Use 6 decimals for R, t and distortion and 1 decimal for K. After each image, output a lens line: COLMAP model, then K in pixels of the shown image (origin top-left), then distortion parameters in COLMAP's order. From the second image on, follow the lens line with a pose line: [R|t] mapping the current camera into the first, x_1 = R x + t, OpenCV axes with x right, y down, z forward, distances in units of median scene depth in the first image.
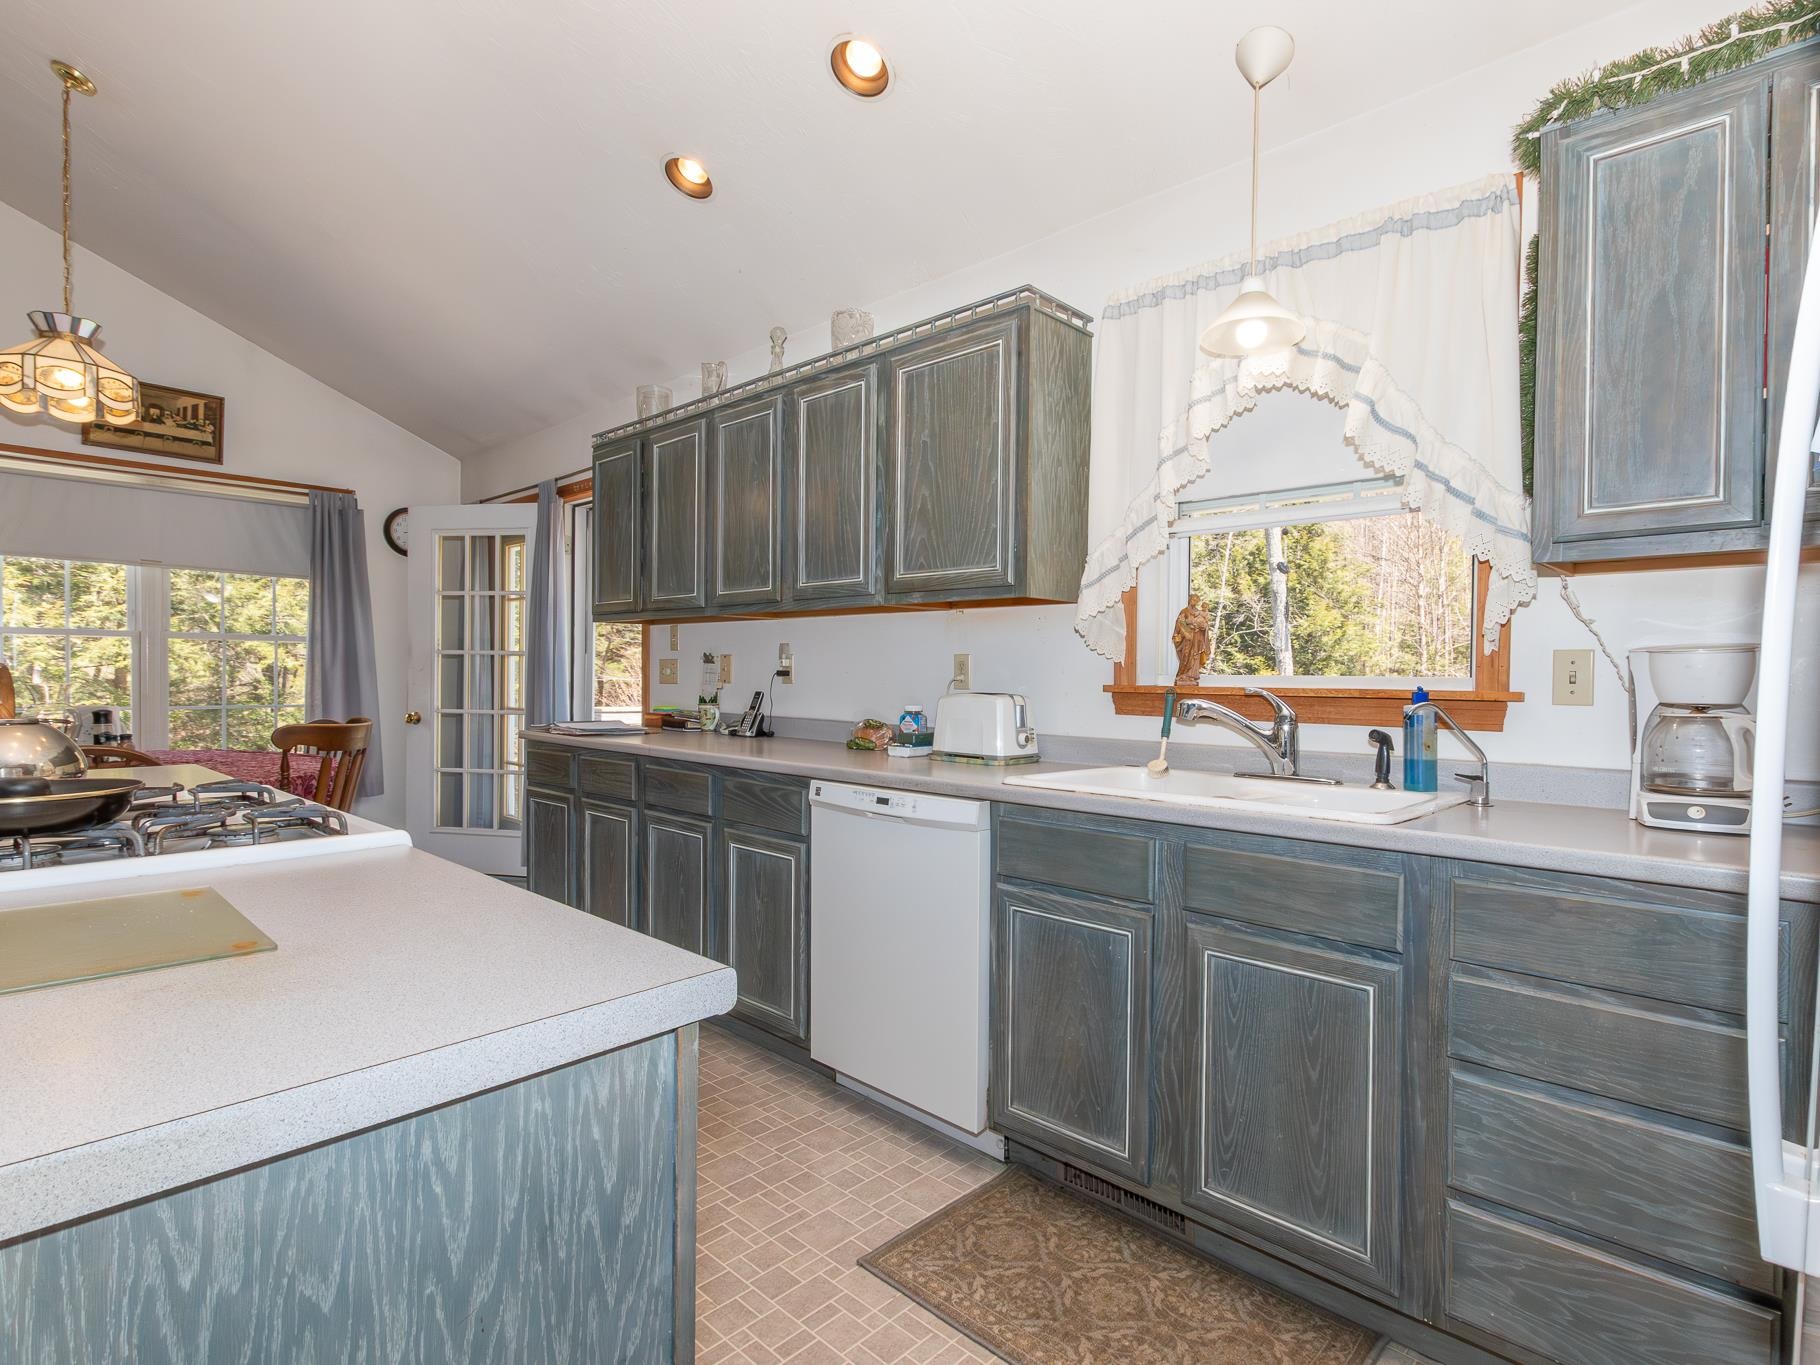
lens RADIAL K [[931.8, 0, 910.6], [0, 931.8, 681.1], [0, 0, 1]] dist [-0.002123, -0.000507]
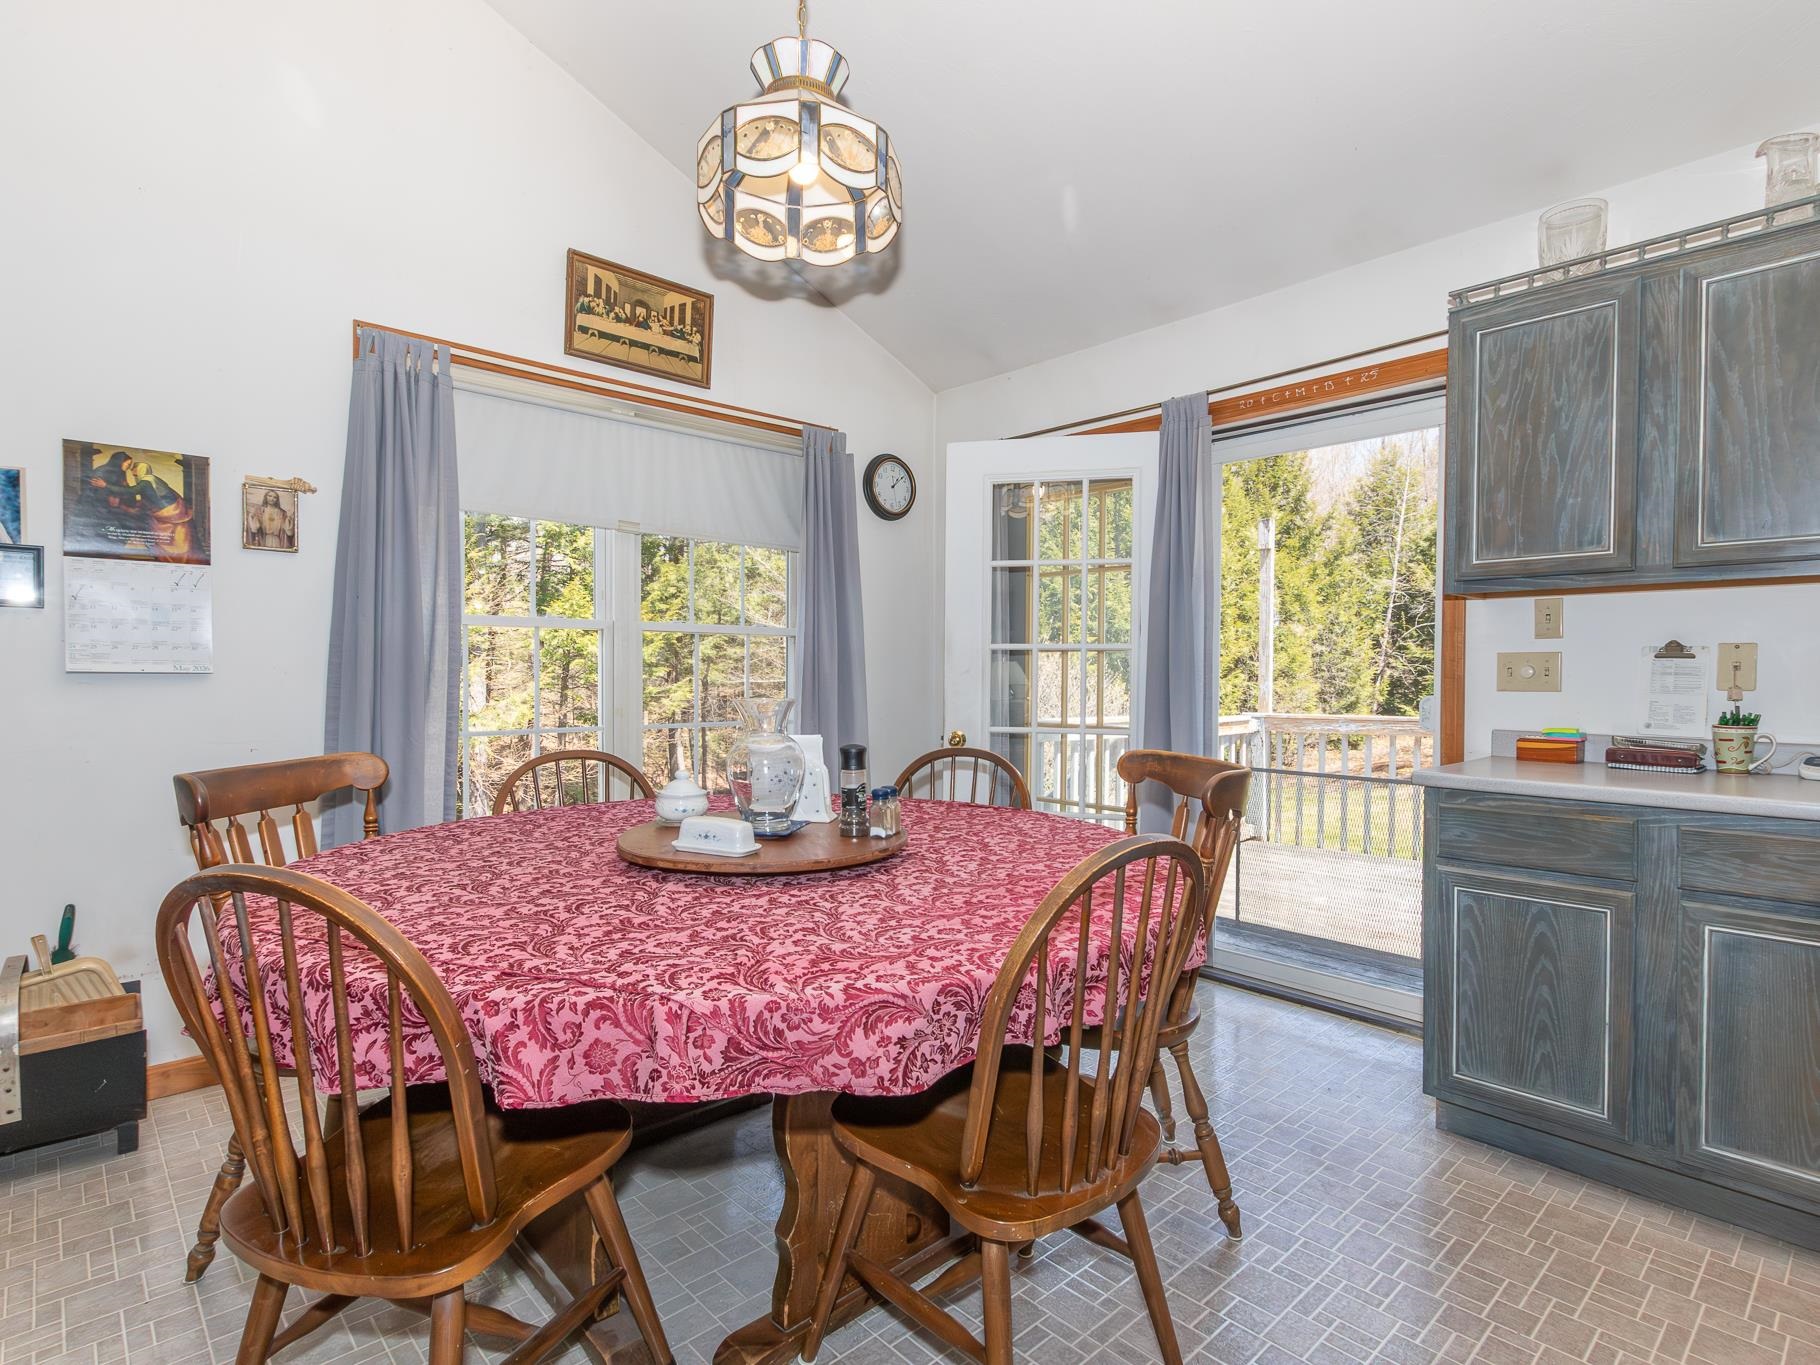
lens RADIAL K [[931.8, 0, 908.8], [0, 931.8, 684.2], [0, 0, 1]] dist [-0.002123, -0.000507]
pose [[0.997753, -0.006140, -0.066719, -0.551728], [0.006435, 0.999970, 0.004208, -0.005695], [0.066691, -0.004628, 0.997763, 0.294891]]
